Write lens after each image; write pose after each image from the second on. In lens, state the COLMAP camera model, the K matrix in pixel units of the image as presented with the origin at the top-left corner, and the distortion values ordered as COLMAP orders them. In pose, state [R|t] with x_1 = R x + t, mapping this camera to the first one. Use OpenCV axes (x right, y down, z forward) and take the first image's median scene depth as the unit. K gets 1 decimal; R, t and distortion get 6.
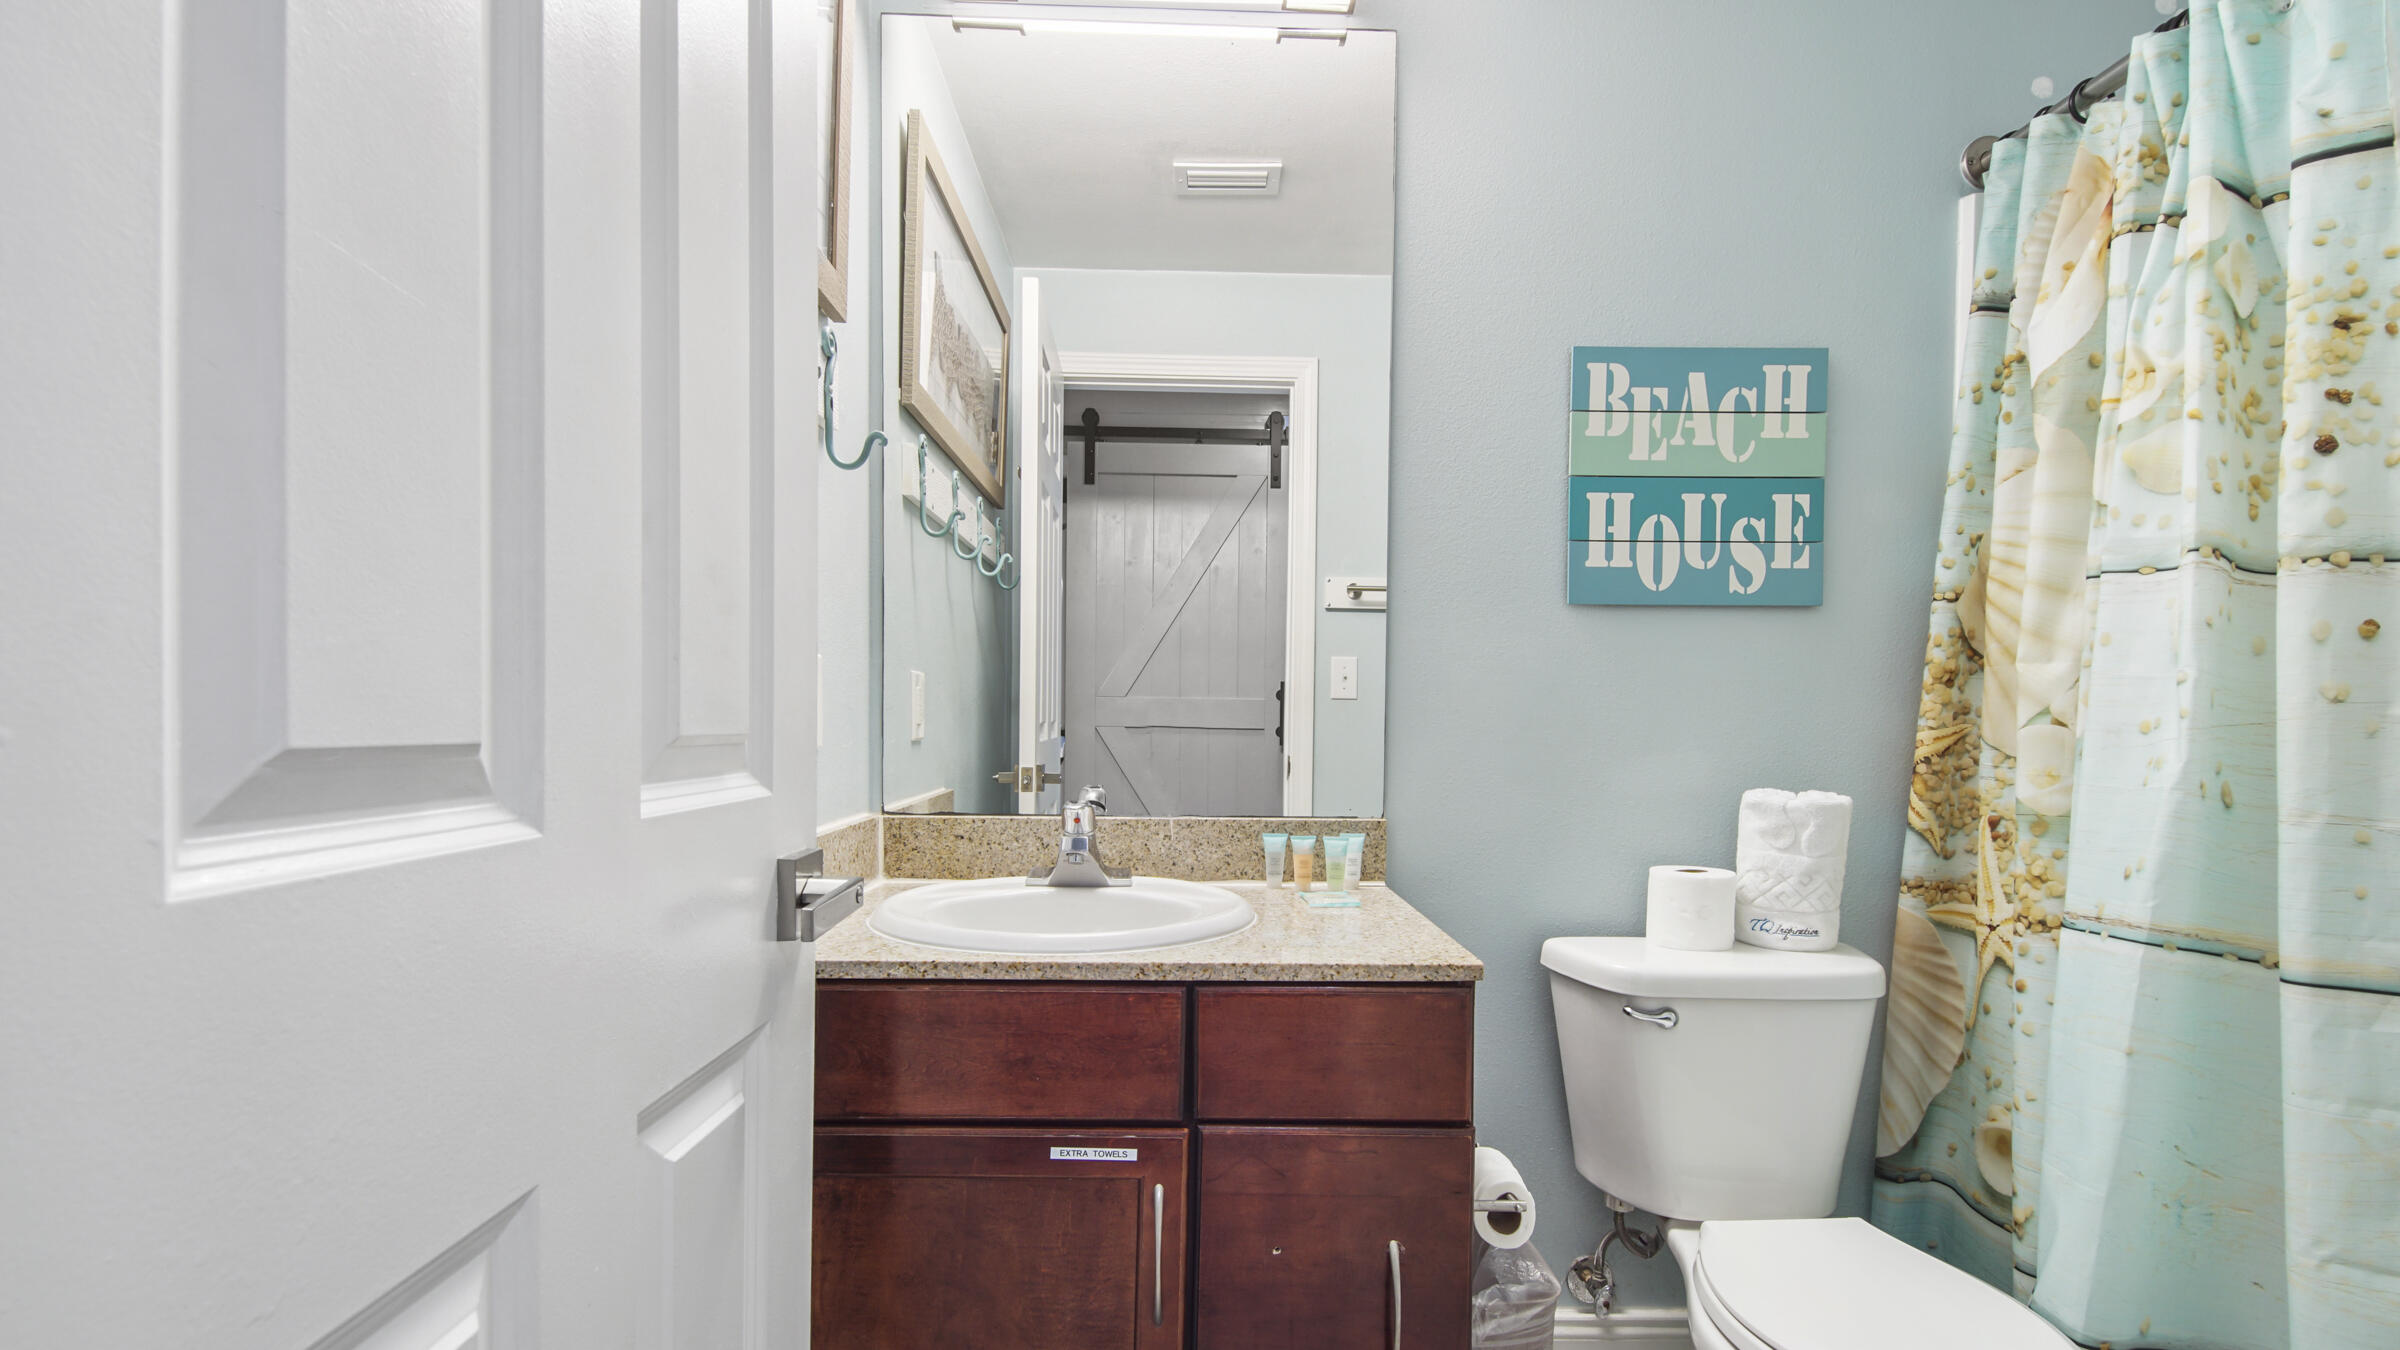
lens RADIAL K [[1105.2, 0, 1186.4], [0, 1105.2, 743.9], [0, 0, 1]] dist [0.029064, -0.011706]
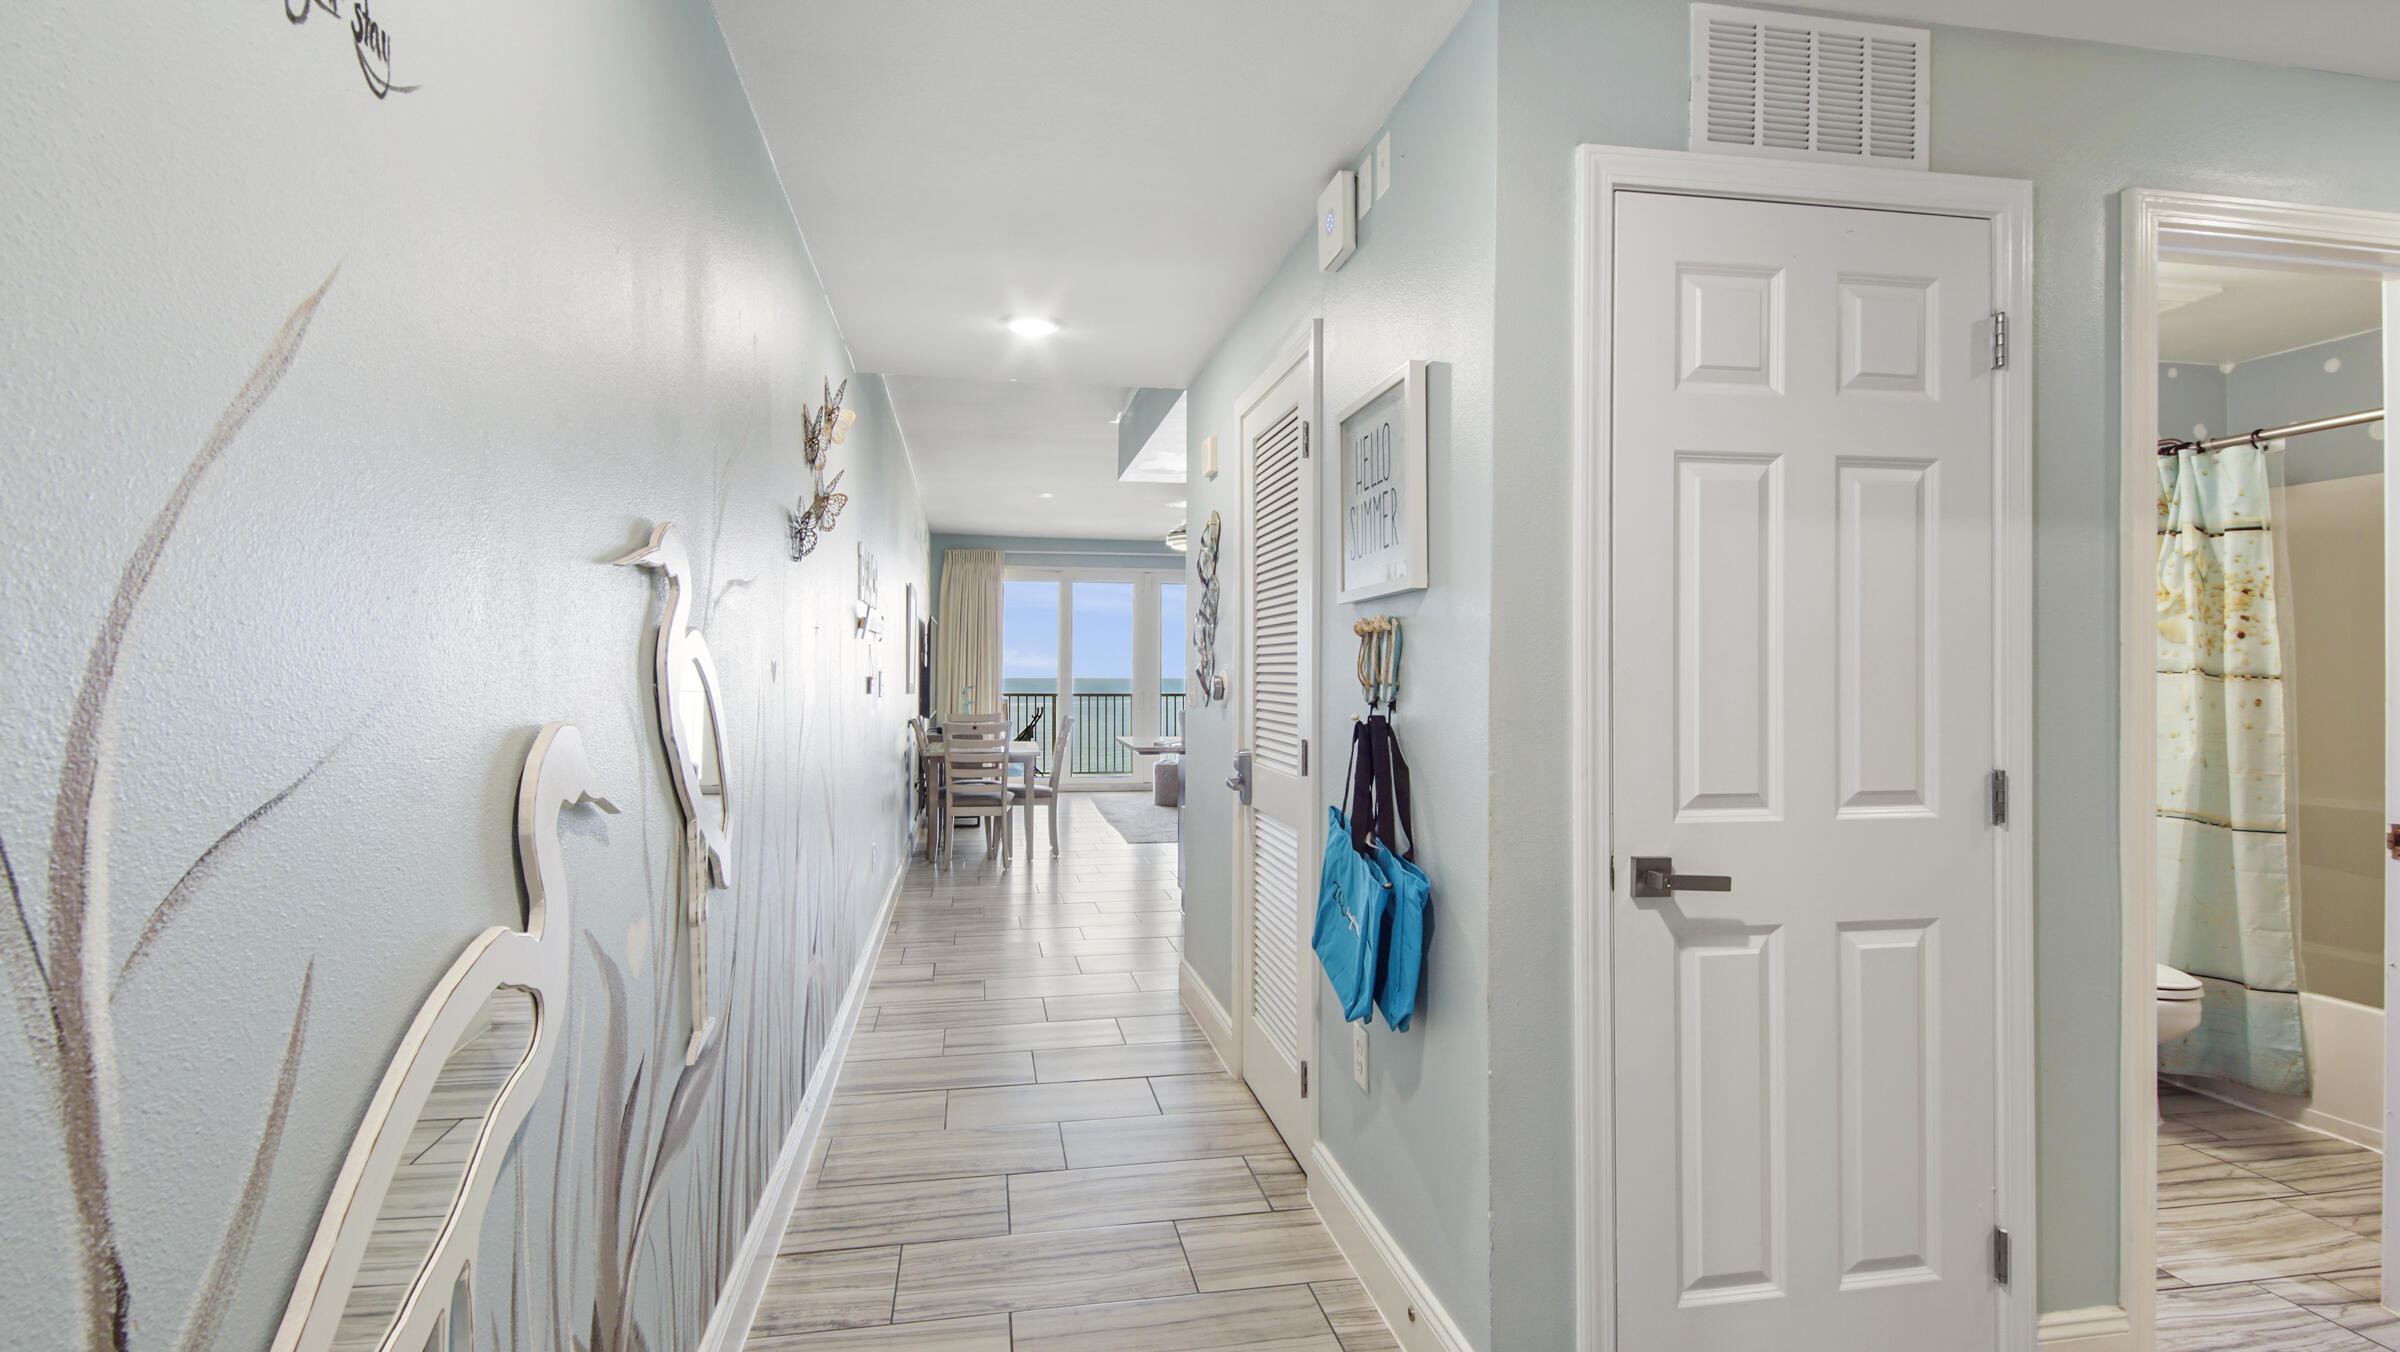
lens RADIAL K [[1105.2, 0, 1183.0], [0, 1105.2, 669.0], [0, 0, 1]] dist [0.029064, -0.011706]
pose [[0.991773, 0.001523, 0.128000, -1.652872], [0.002558, 0.999494, -0.031711, -0.087214], [-0.127984, 0.031777, 0.991267, -1.206374]]
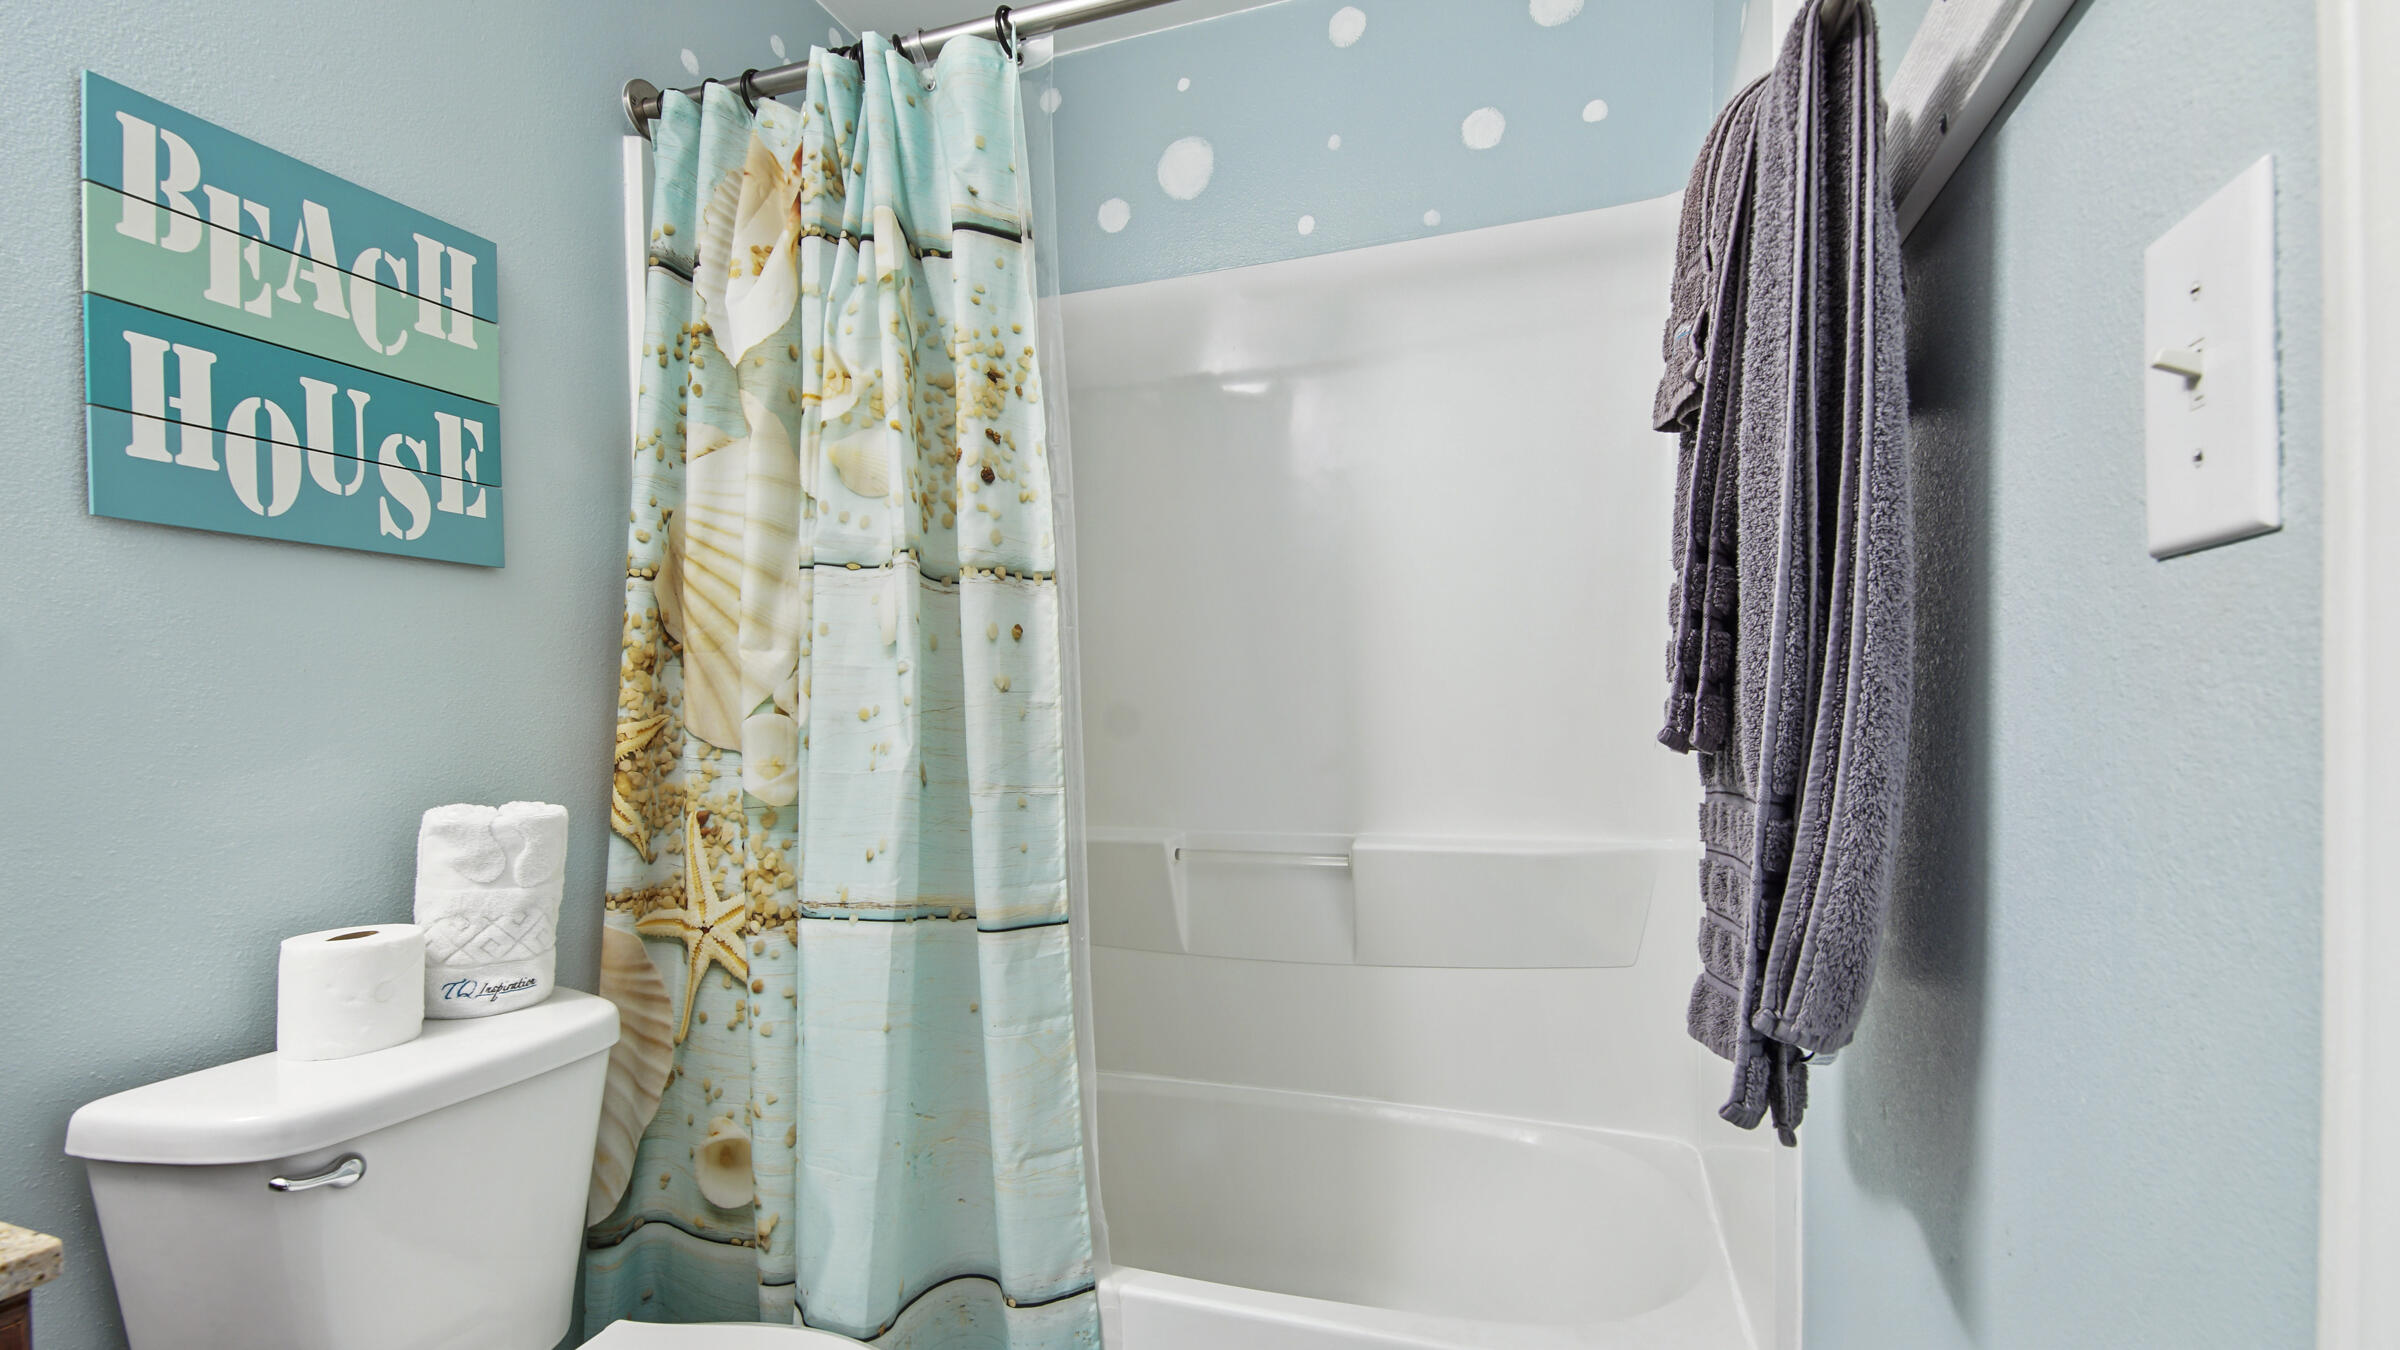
lens RADIAL K [[1105.2, 0, 1245.6], [0, 1105.2, 726.7], [0, 0, 1]] dist [0.029064, -0.011706]
pose [[0.342261, -0.024556, 0.939284, -0.000271], [0.031913, 0.999385, 0.014499, -0.007183], [-0.939063, 0.025013, 0.342834, 0.301176]]
